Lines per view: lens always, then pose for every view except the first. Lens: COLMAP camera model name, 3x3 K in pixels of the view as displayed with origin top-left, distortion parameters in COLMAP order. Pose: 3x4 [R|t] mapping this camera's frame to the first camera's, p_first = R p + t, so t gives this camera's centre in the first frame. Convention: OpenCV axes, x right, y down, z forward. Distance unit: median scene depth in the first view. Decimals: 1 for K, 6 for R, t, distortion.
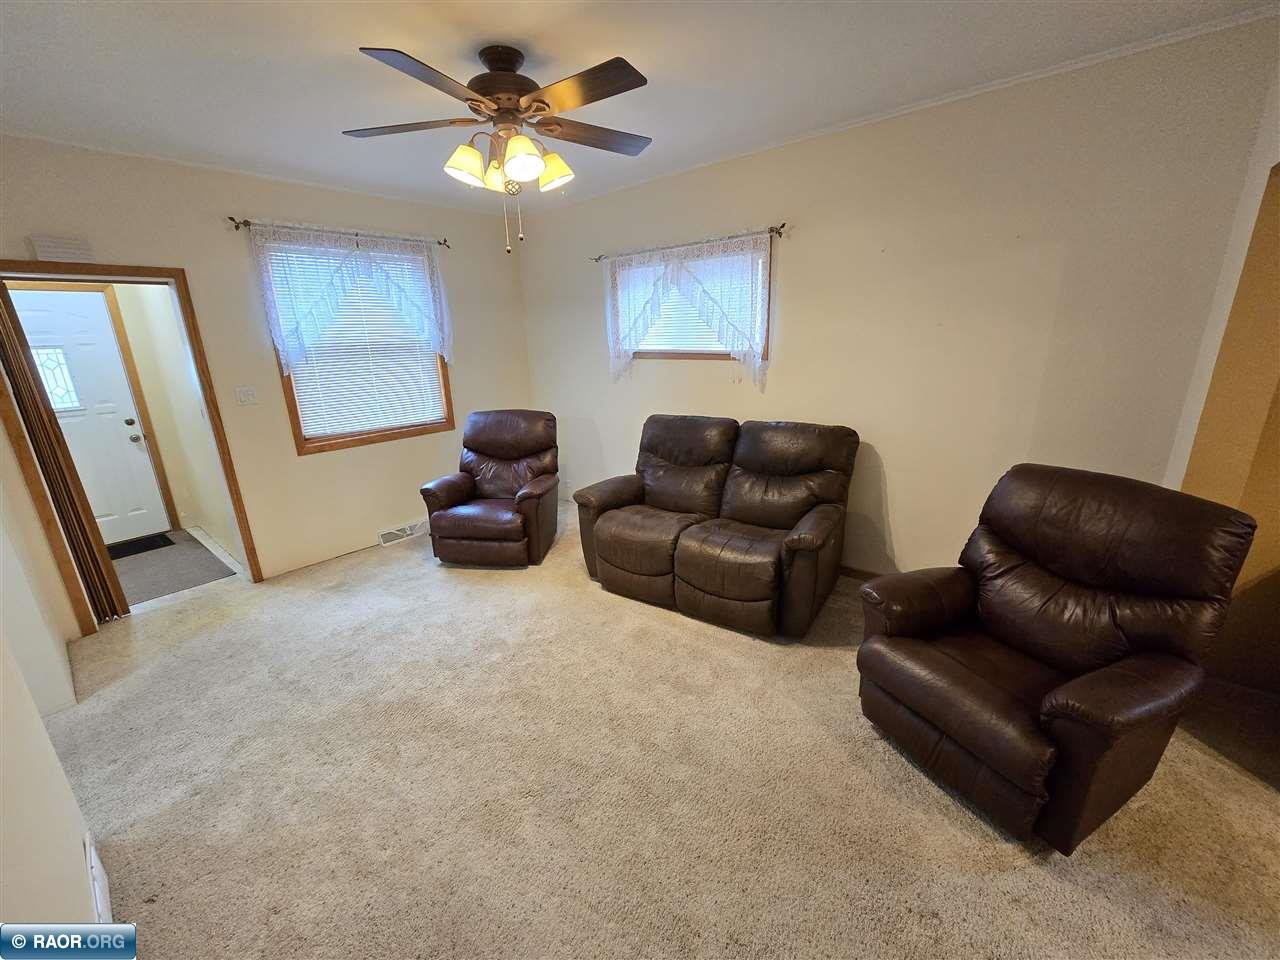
lens RADIAL K [[518.9, 0, 640.0], [0, 518.9, 480.0], [0, 0, 1]] dist [0.010171, -0.000320]
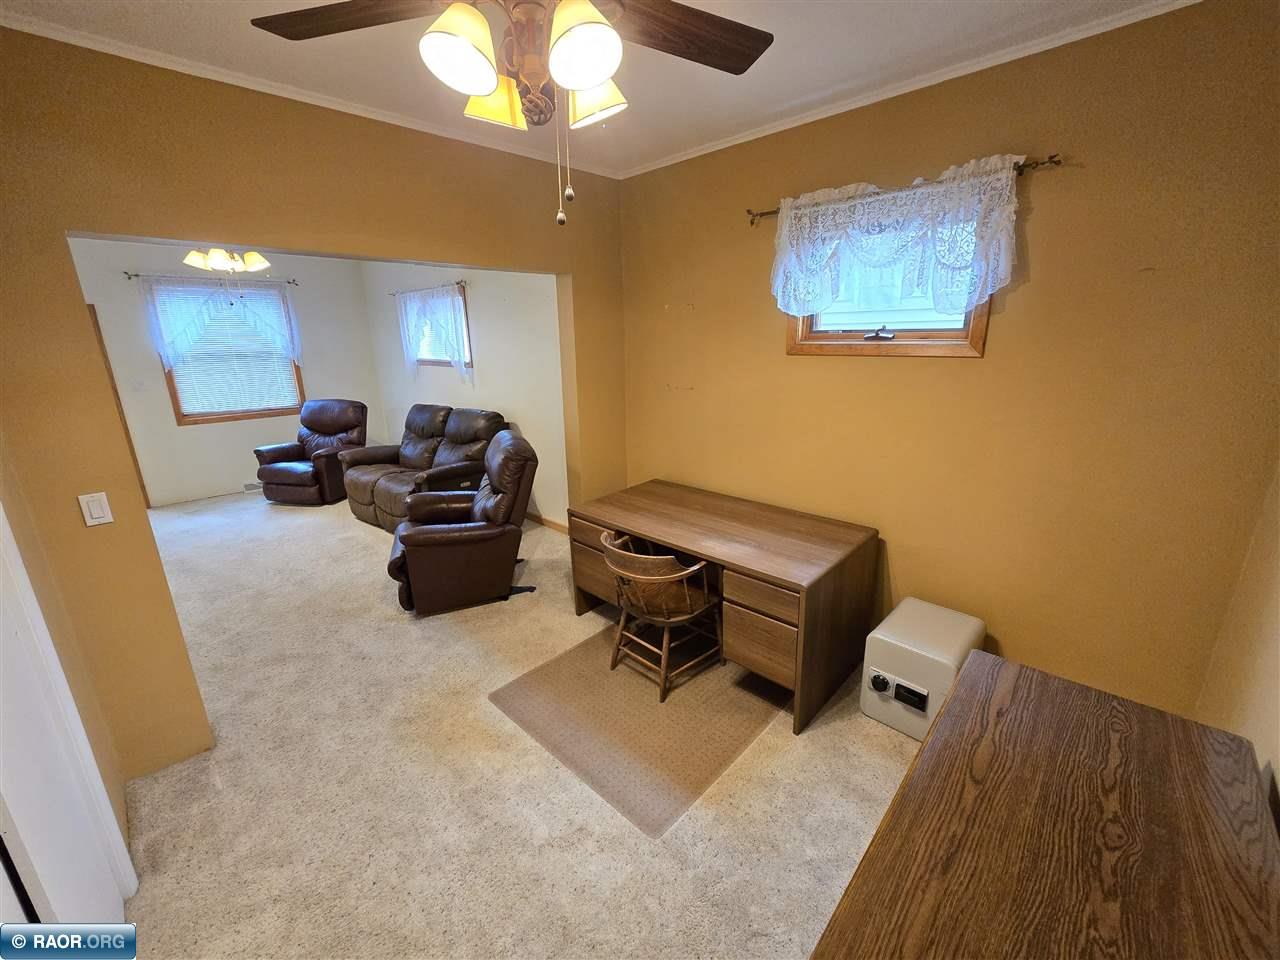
lens RADIAL K [[519.4, 0, 640.0], [0, 519.4, 480.0], [0, 0, 1]] dist [-0.000241, 0.000048]
pose [[0.998220, 0.028969, -0.052126, 0.769347], [-0.029133, 0.999573, -0.002393, 0.075592], [0.052034, 0.003907, 0.998638, -0.429689]]
